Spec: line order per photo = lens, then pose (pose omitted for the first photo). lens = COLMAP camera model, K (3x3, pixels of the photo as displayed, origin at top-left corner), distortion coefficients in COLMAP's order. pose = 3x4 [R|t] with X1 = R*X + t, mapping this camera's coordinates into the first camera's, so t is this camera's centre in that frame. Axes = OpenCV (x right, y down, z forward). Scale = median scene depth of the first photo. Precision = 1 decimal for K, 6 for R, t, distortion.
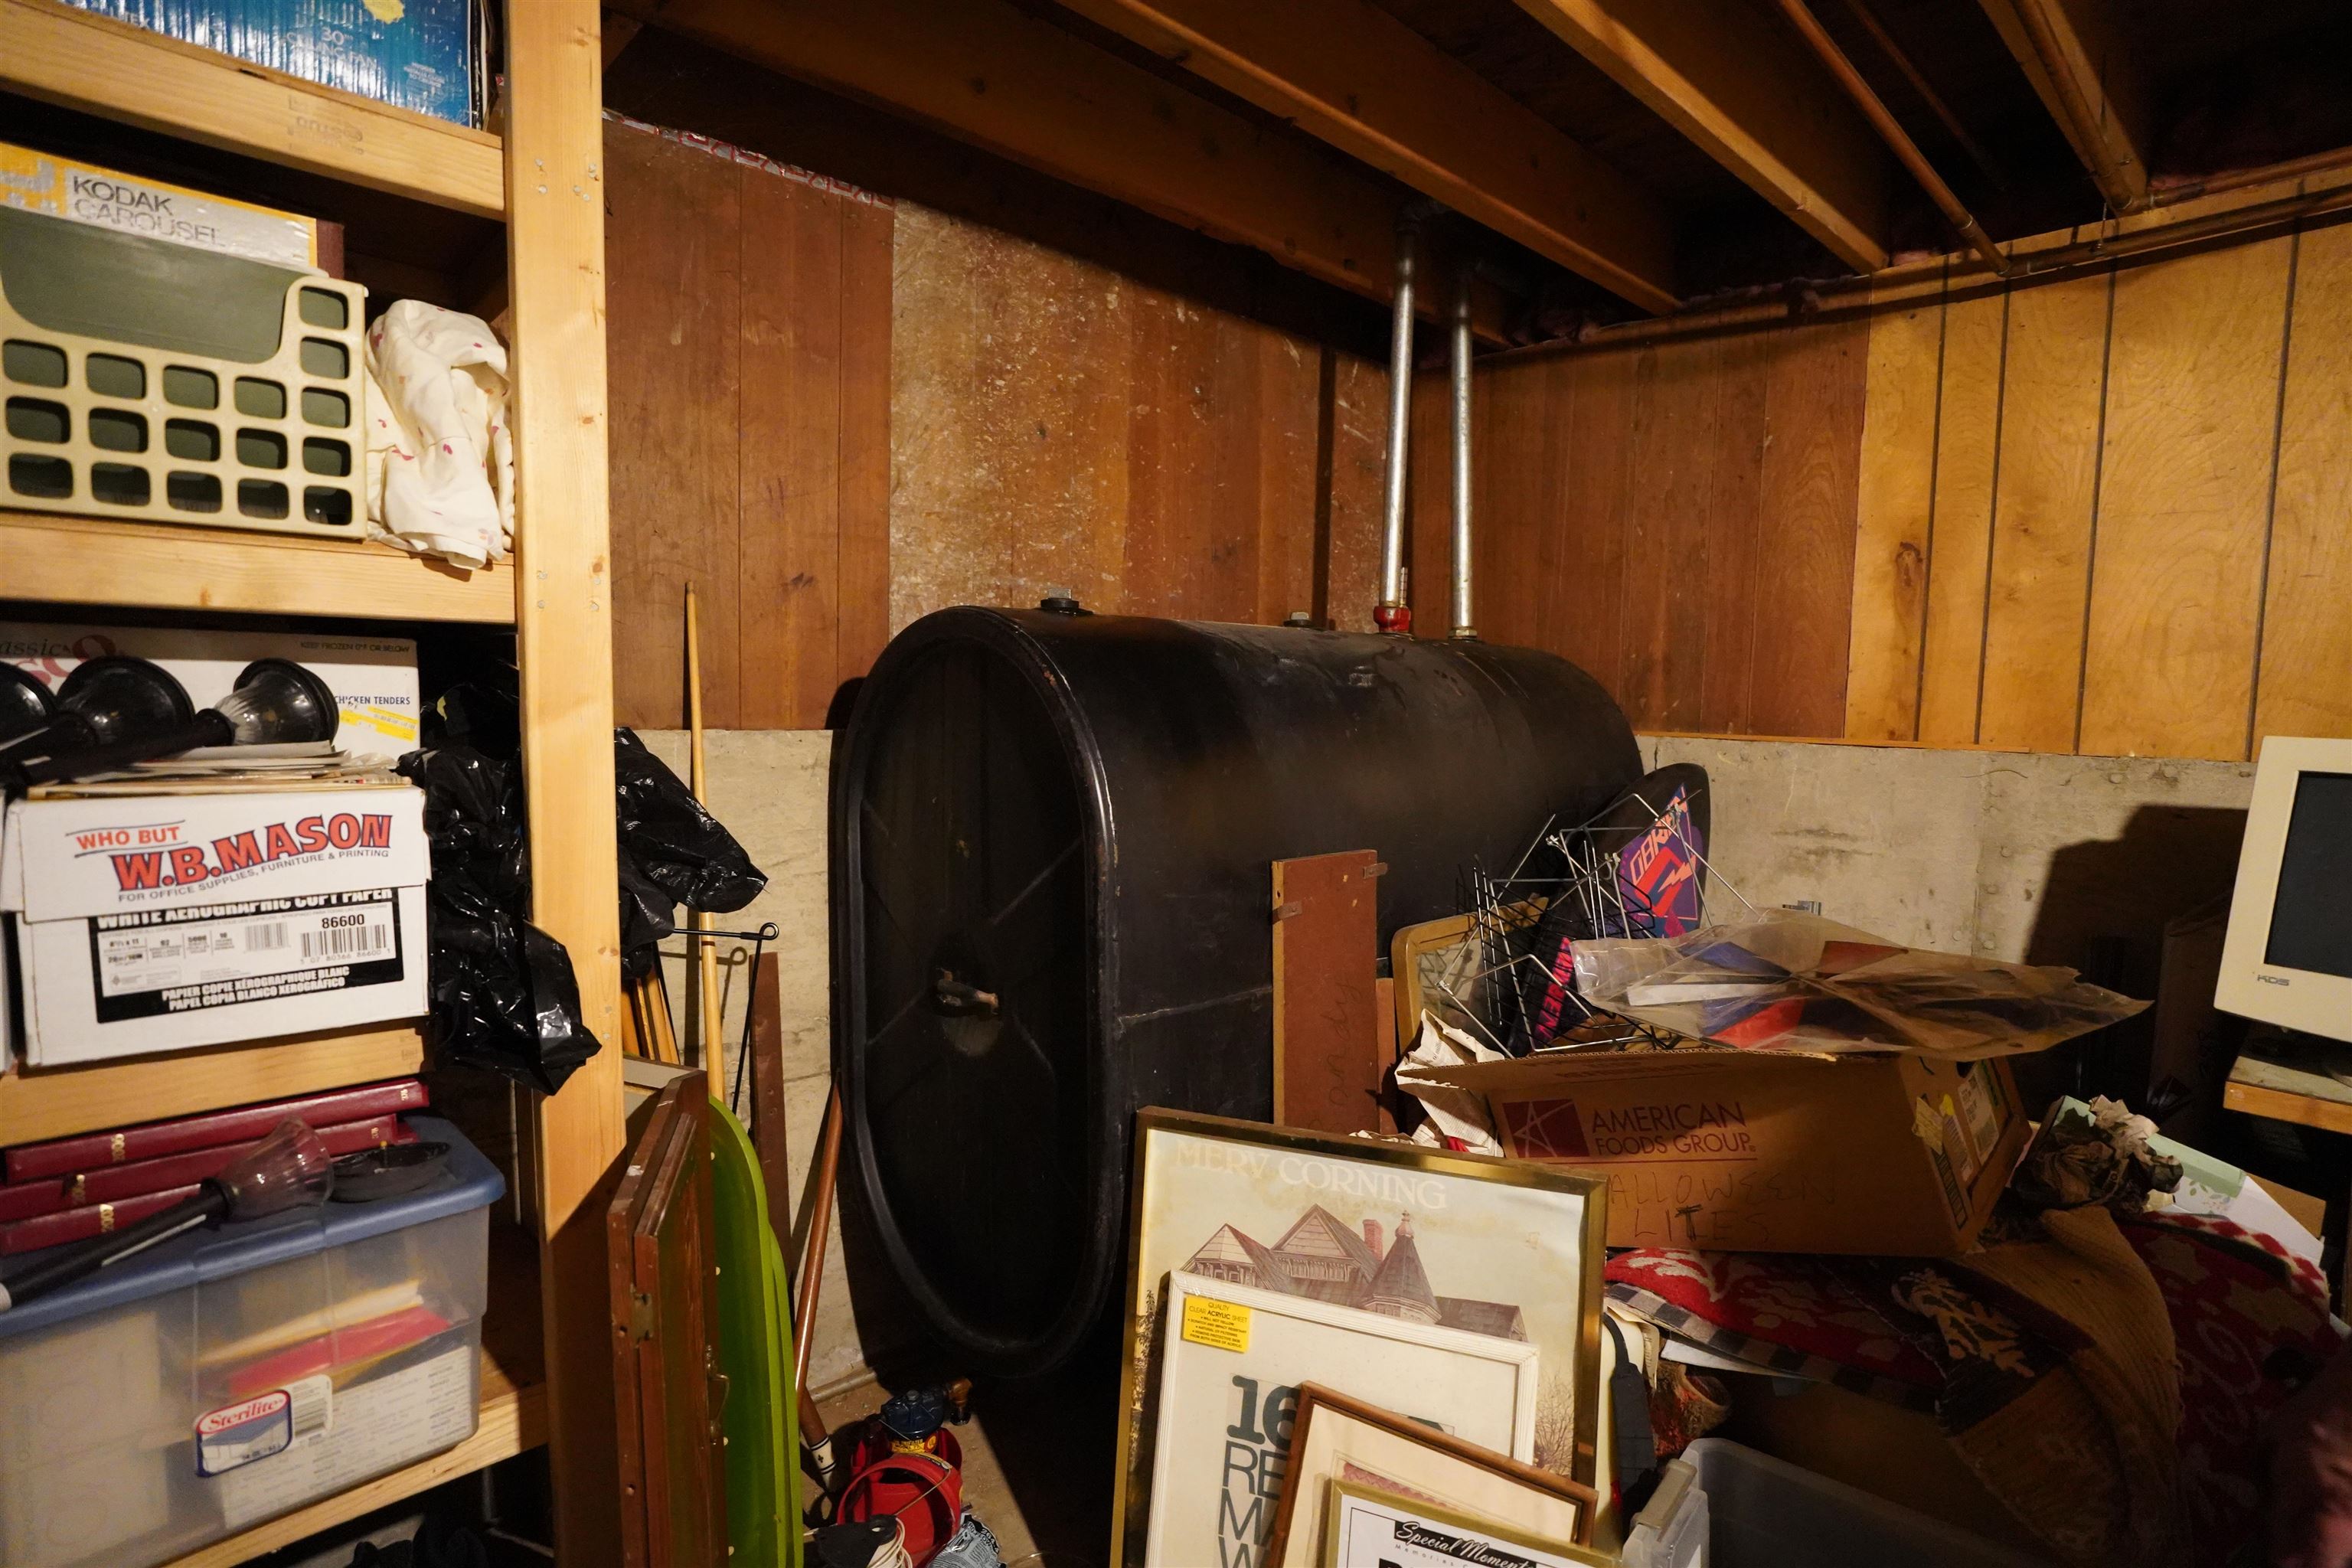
lens RADIAL K [[1217.2, 0, 1173.6], [0, 1217.2, 795.2], [0, 0, 1]] dist [-0.003888, -0.000272]
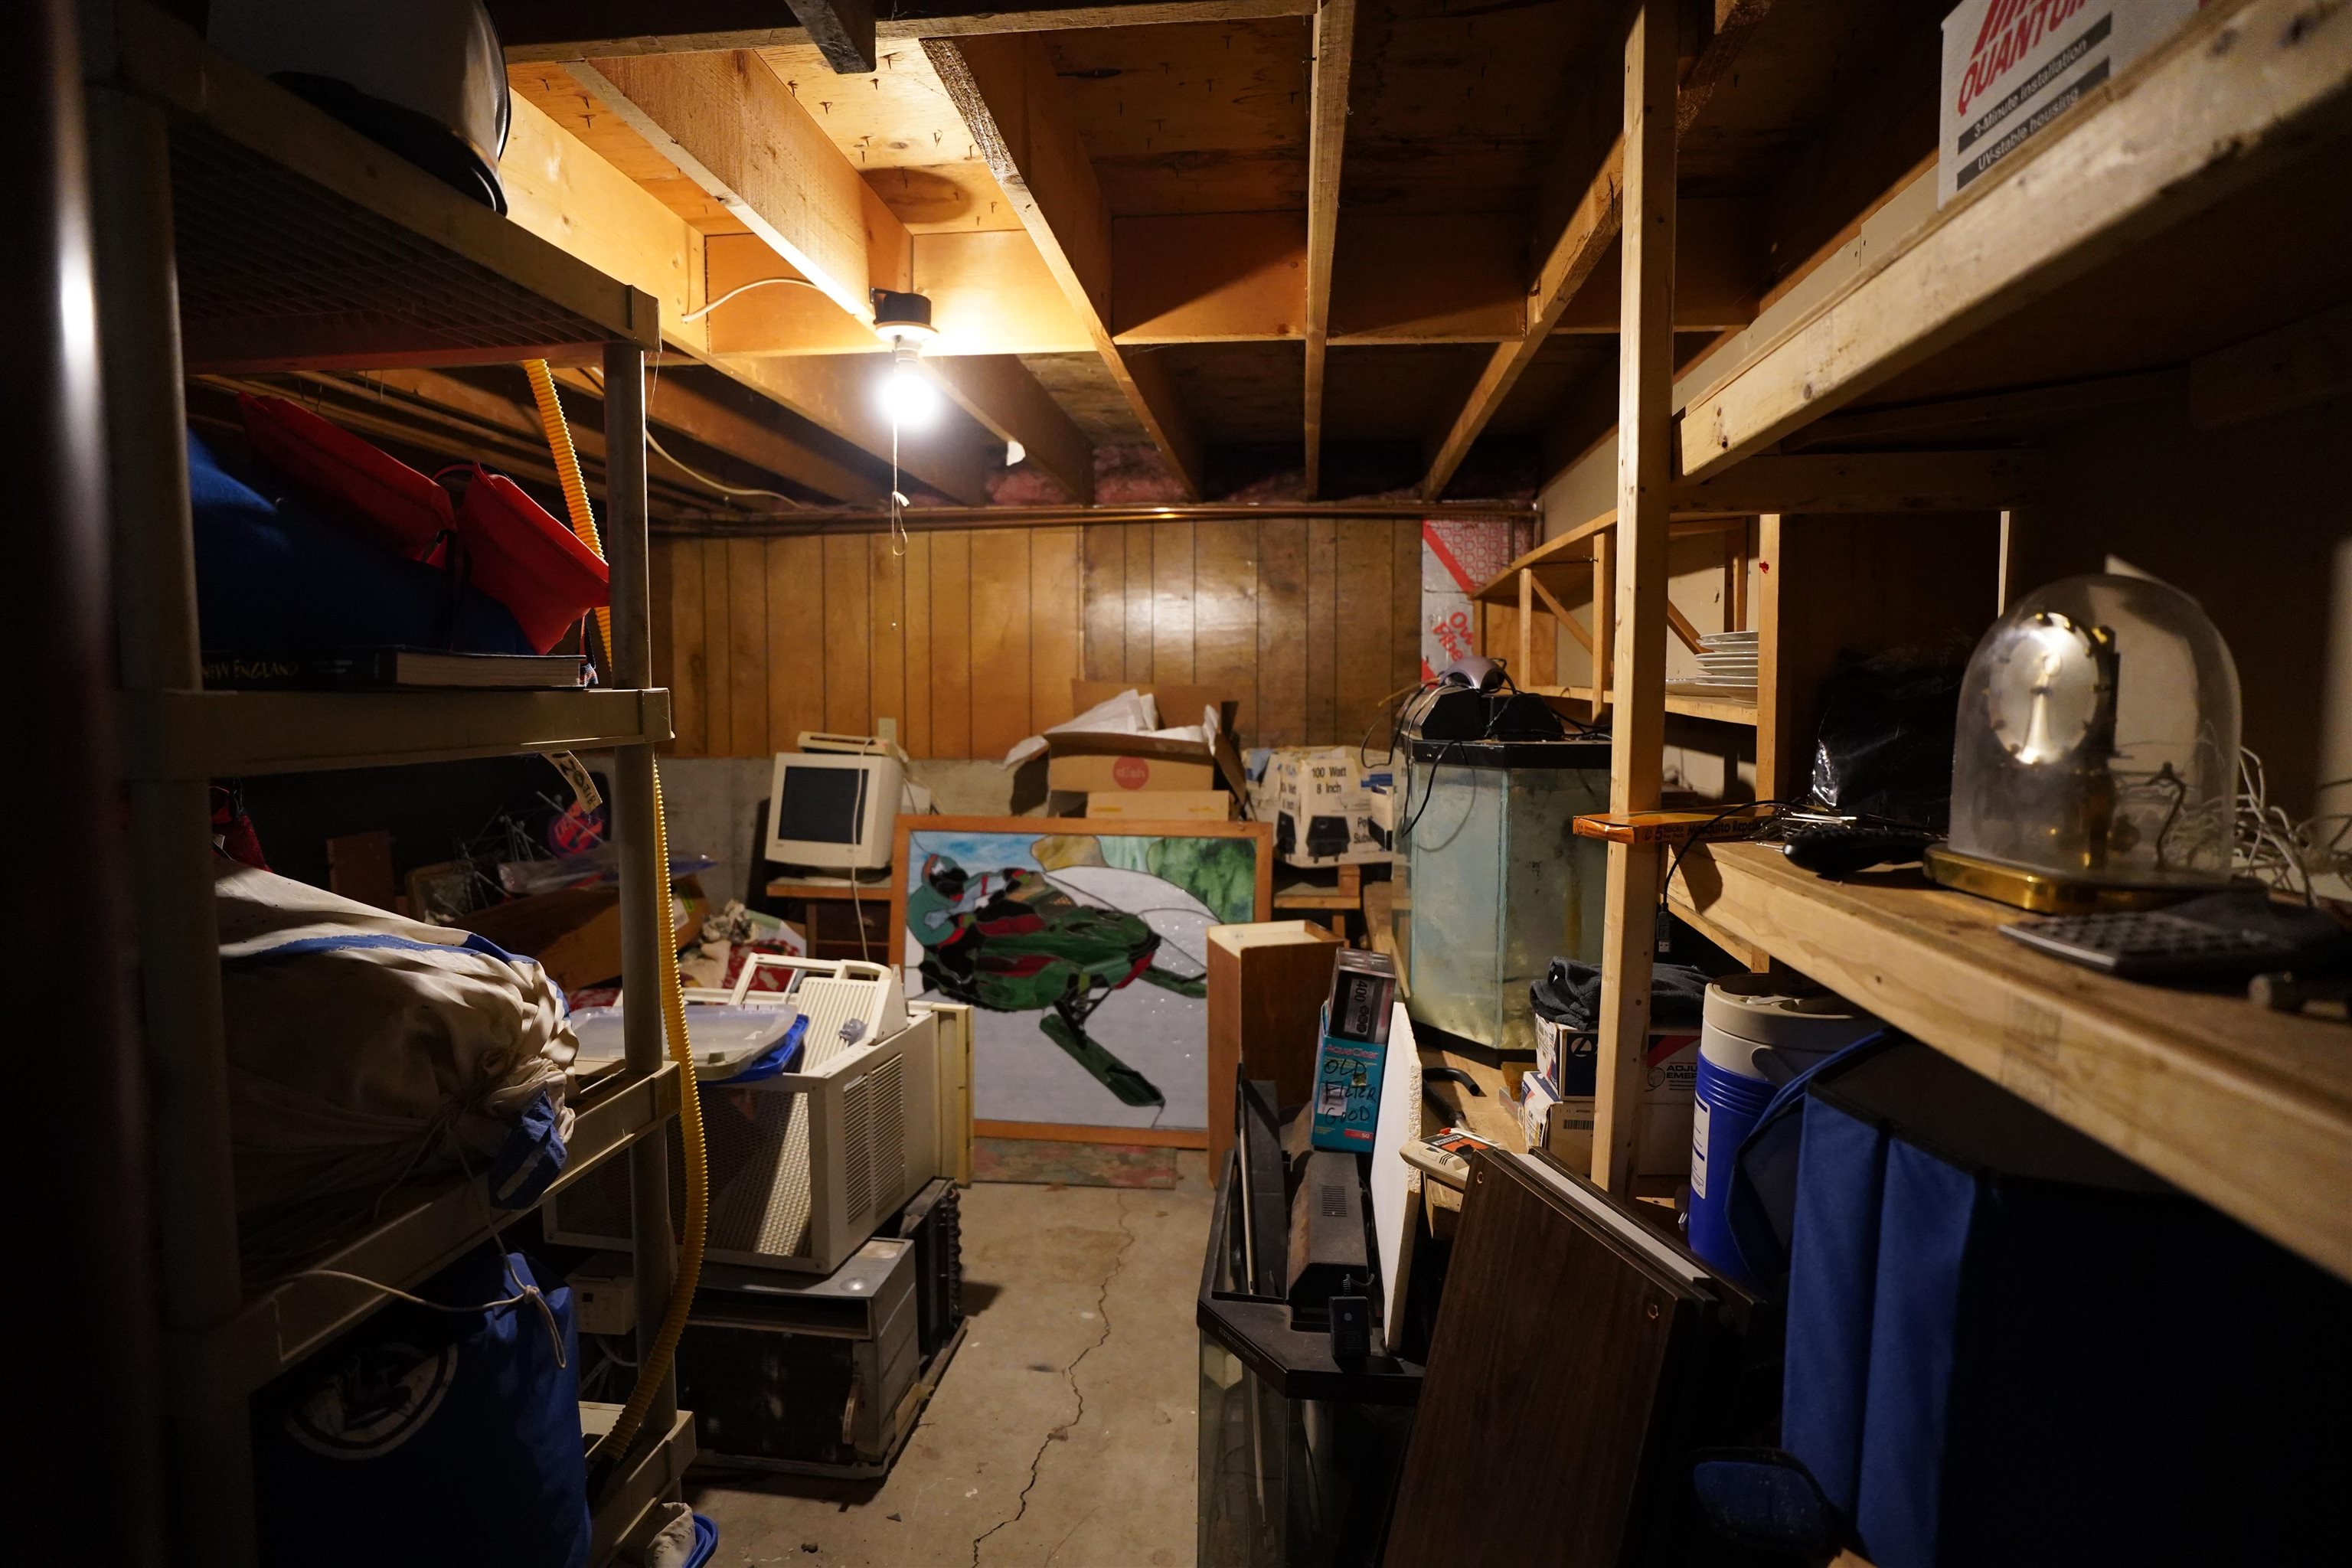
lens RADIAL K [[1217.2, 0, 1160.6], [0, 1217.2, 787.9], [0, 0, 1]] dist [-0.003888, -0.000272]
pose [[0.765463, -0.069756, 0.639687, -0.118670], [0.067125, 0.997339, 0.028433, 0.004463], [-0.639969, 0.021174, 0.768109, -1.199301]]
